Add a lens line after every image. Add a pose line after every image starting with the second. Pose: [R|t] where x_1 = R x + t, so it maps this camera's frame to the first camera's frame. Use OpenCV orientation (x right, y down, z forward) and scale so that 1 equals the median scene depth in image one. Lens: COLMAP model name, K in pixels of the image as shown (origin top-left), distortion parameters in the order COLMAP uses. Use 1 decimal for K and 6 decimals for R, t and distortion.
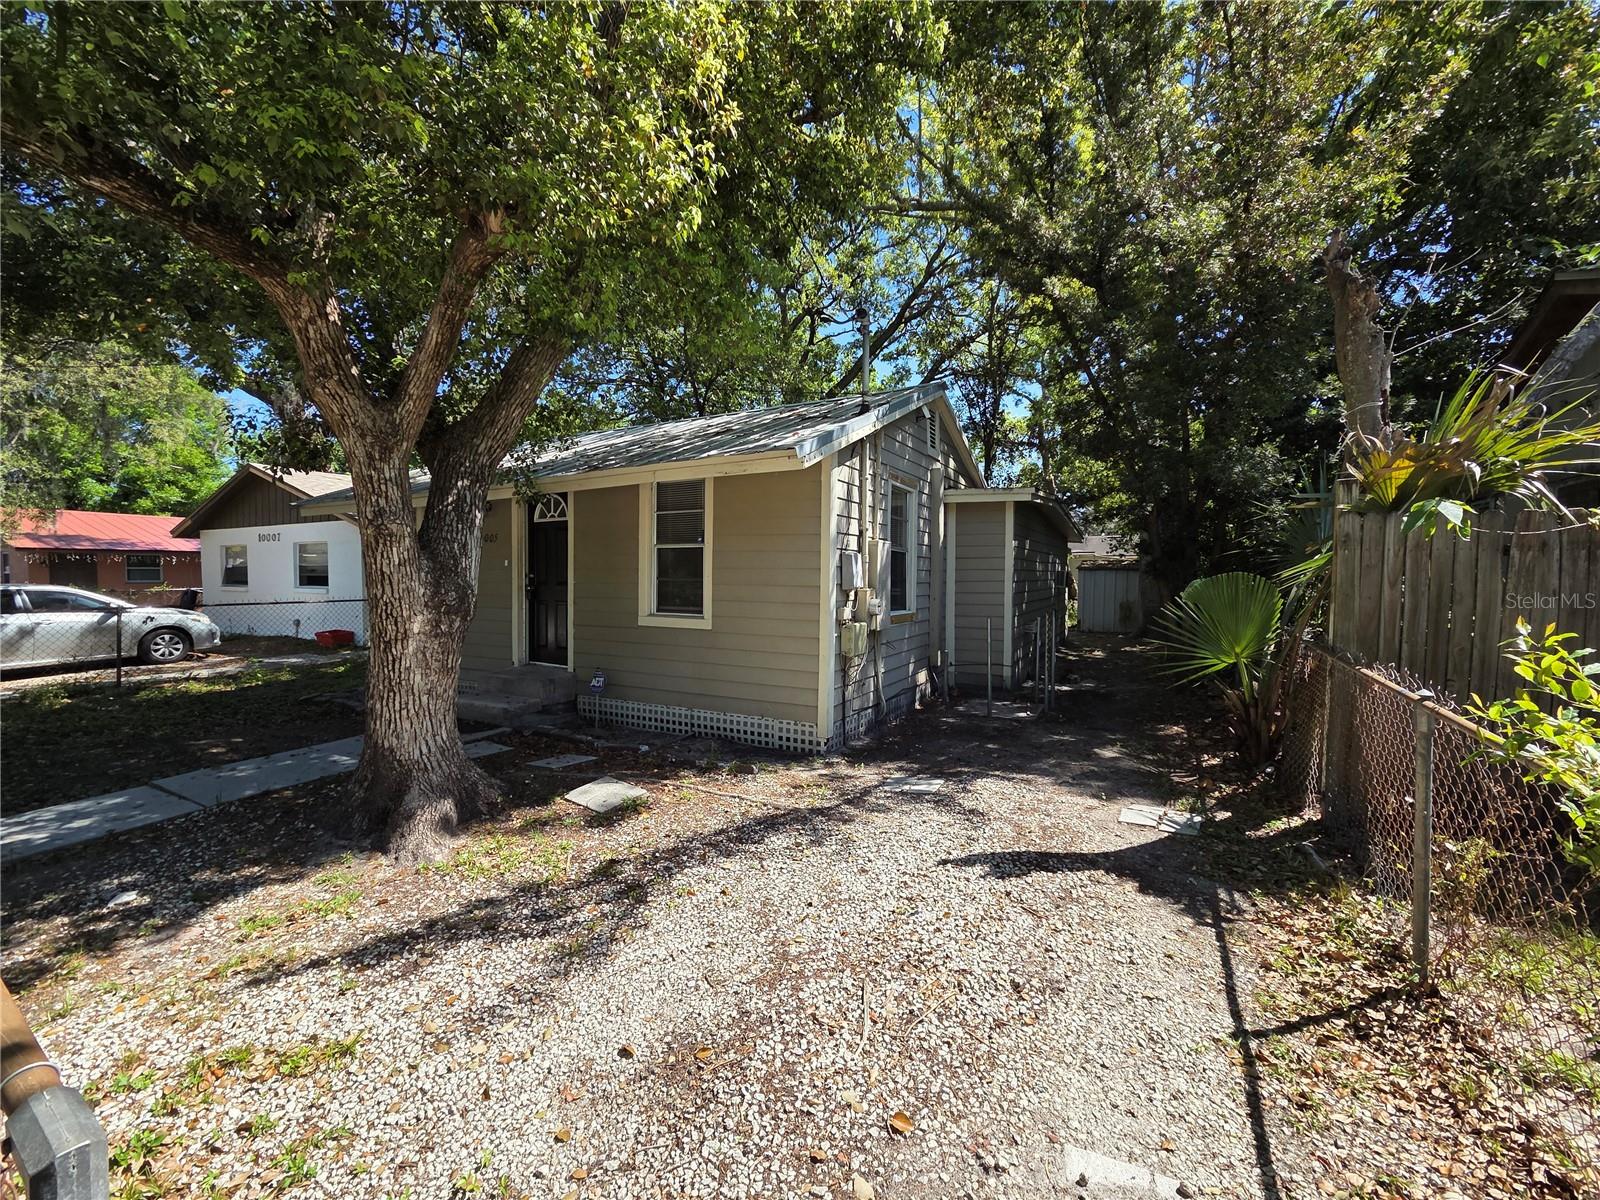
lens RADIAL K [[681.7, 0, 800.0], [0, 681.7, 600.0], [0, 0, 1]] dist [0.000255, -0.000016]
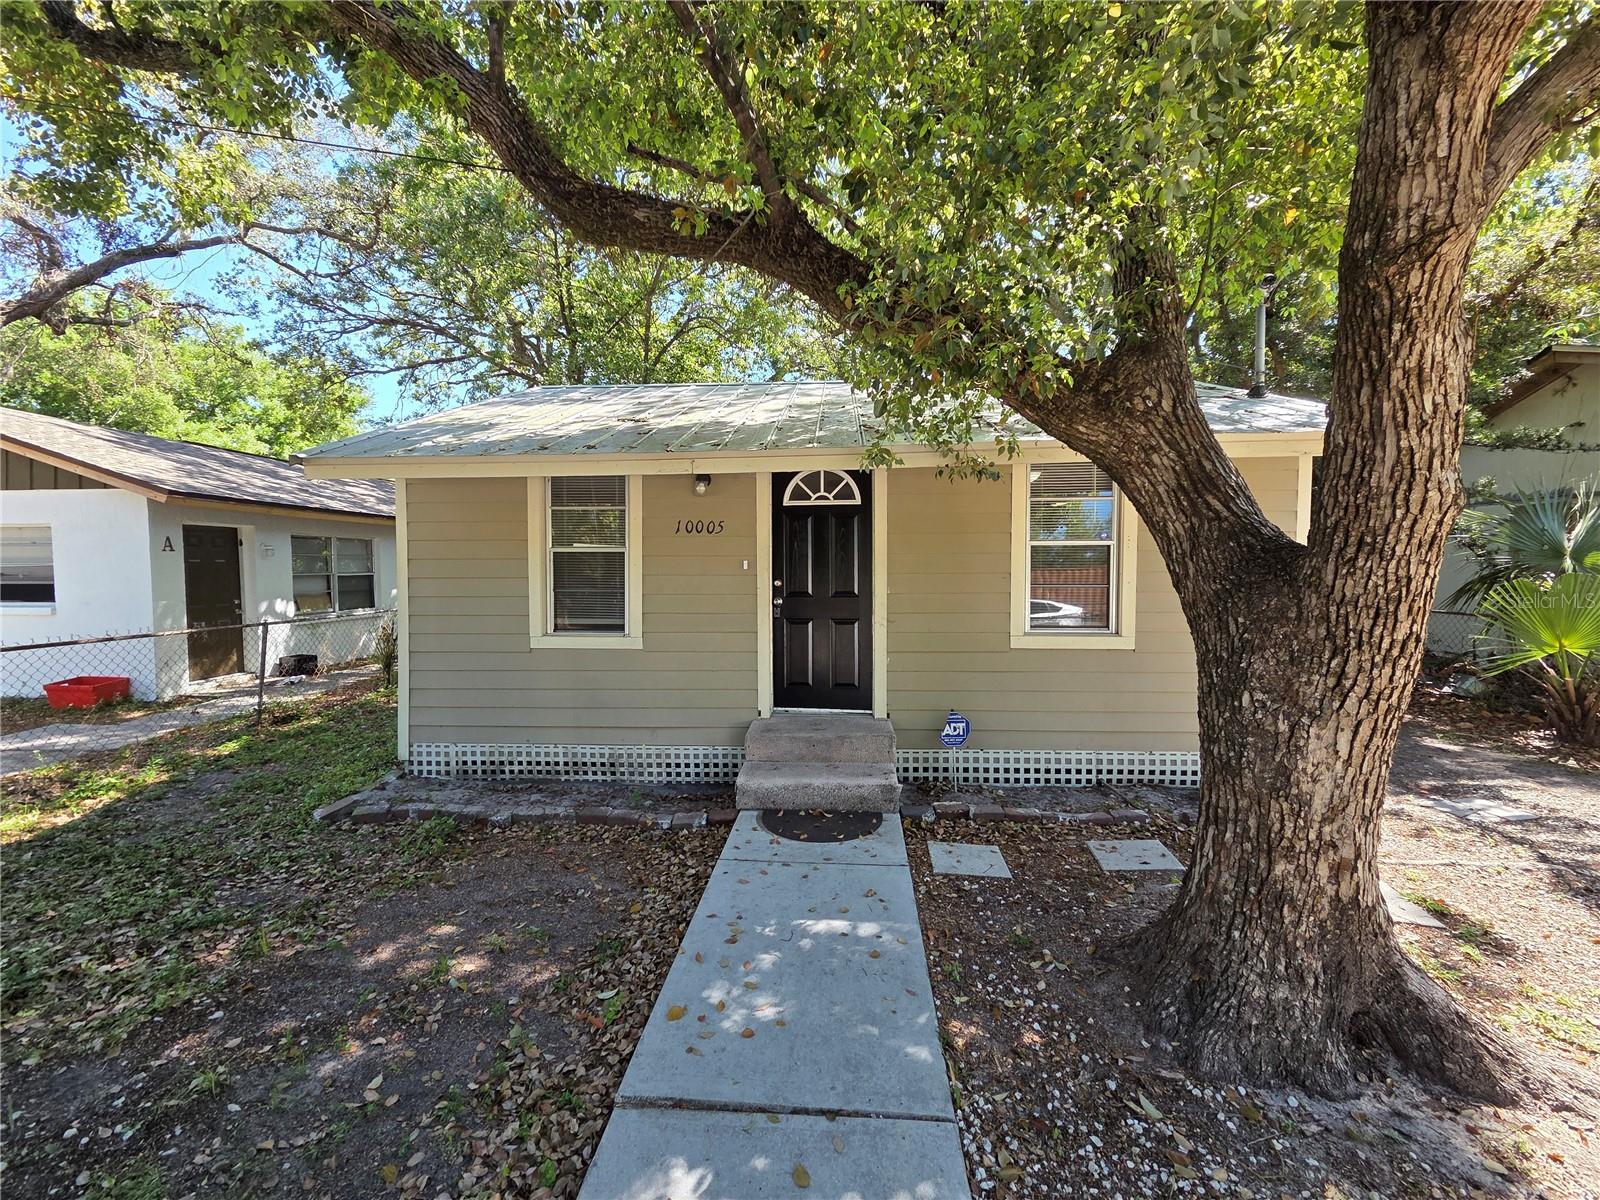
lens RADIAL K [[649.6, 0, 797.8], [0, 649.6, 594.9], [0, 0, 1]] dist [0.000608, 0.000042]
pose [[0.902553, -0.010006, 0.430463, -0.576618], [0.020196, 0.999613, -0.019108, -0.008198], [-0.430105, 0.025940, 0.902406, 0.346761]]
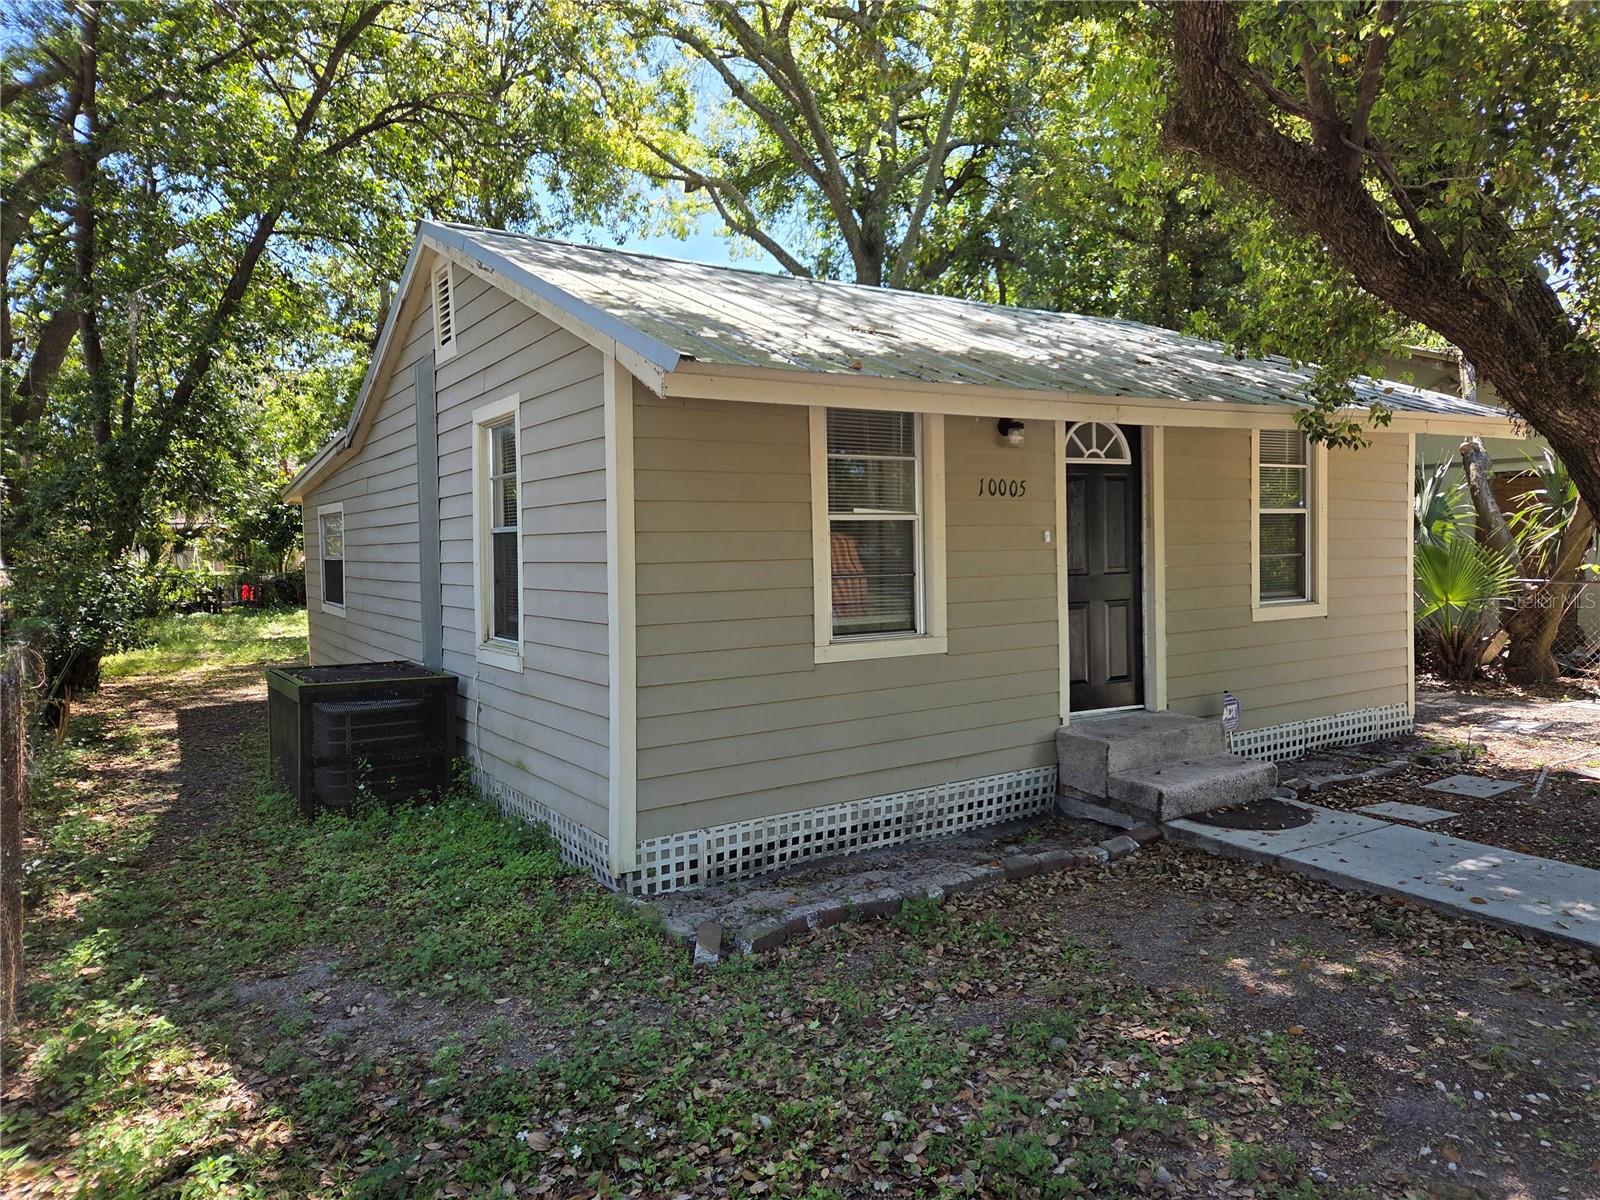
lens RADIAL K [[1065.1, 0, 800.0], [0, 1065.1, 600.0], [0, 0, 1]] dist [0.028658, -0.000624]
pose [[0.464857, -0.039621, 0.884499, -2.015494], [0.071830, 0.997393, 0.006927, -0.038055], [-0.882467, 0.060314, 0.466492, 1.260914]]
